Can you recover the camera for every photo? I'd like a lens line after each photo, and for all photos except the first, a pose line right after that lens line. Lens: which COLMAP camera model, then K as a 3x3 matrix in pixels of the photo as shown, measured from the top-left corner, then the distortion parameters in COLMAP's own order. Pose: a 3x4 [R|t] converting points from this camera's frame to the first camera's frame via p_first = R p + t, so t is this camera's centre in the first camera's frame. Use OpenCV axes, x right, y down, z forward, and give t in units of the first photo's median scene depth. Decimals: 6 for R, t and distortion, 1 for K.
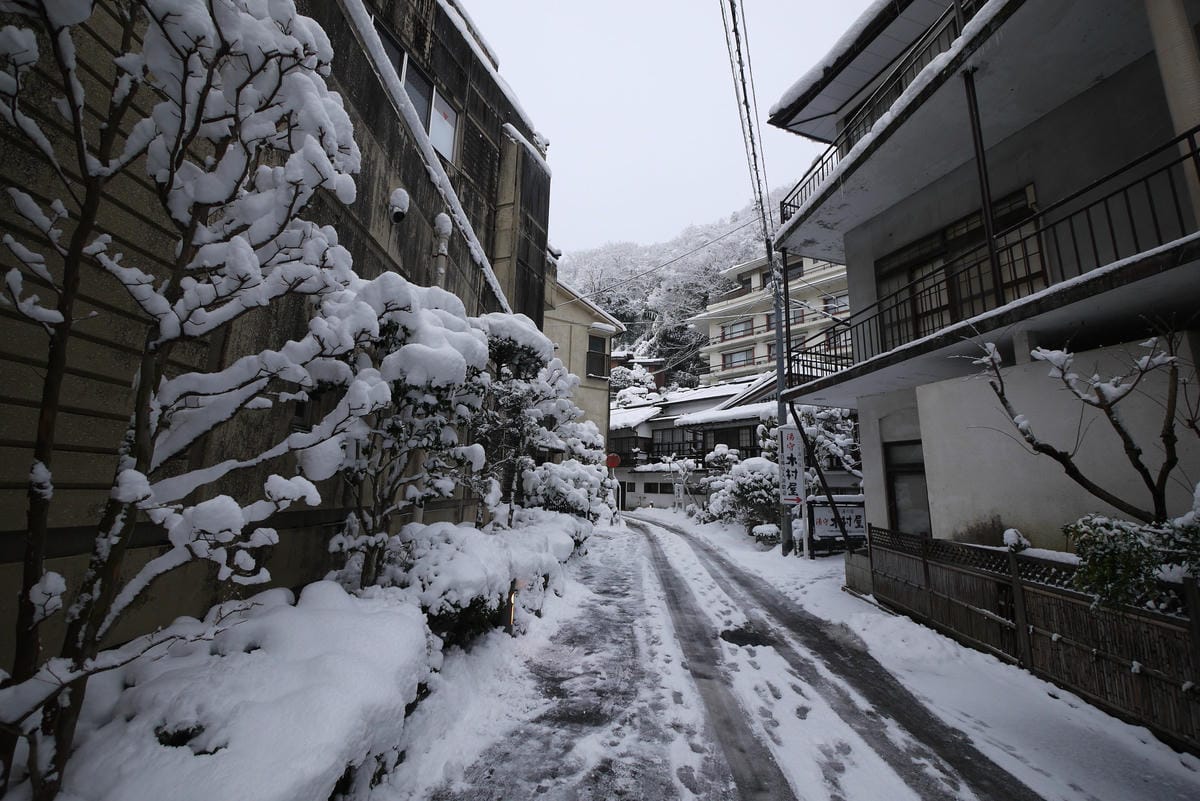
lens RADIAL K [[496.0, 0, 596.8], [0, 496.0, 394.6], [0, 0, 1]] dist [-0.000708, 0.000057]
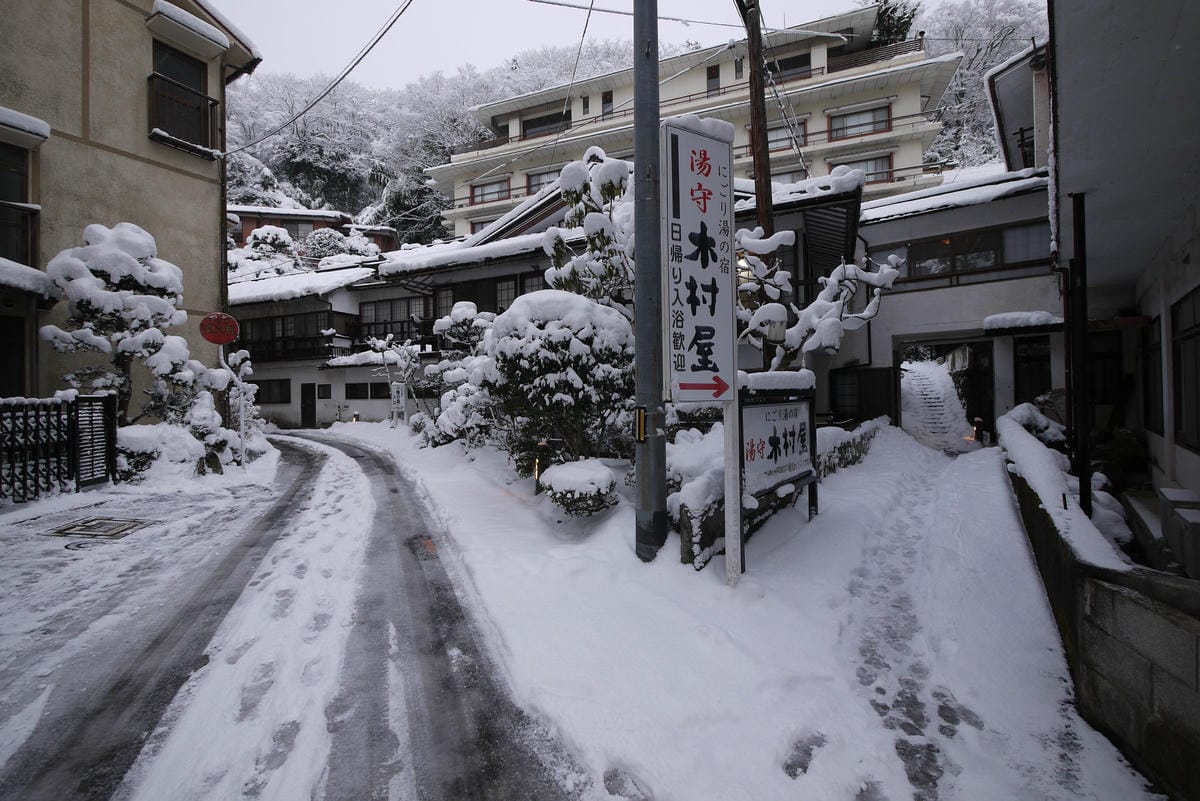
lens RADIAL K [[496.0, 0, 596.8], [0, 496.0, 394.6], [0, 0, 1]] dist [-0.000708, 0.000057]
pose [[0.881058, -0.038162, 0.471466, 0.100355], [-0.050475, 0.983463, 0.173931, 0.081679], [-0.470307, -0.177040, 0.864562, 0.375494]]
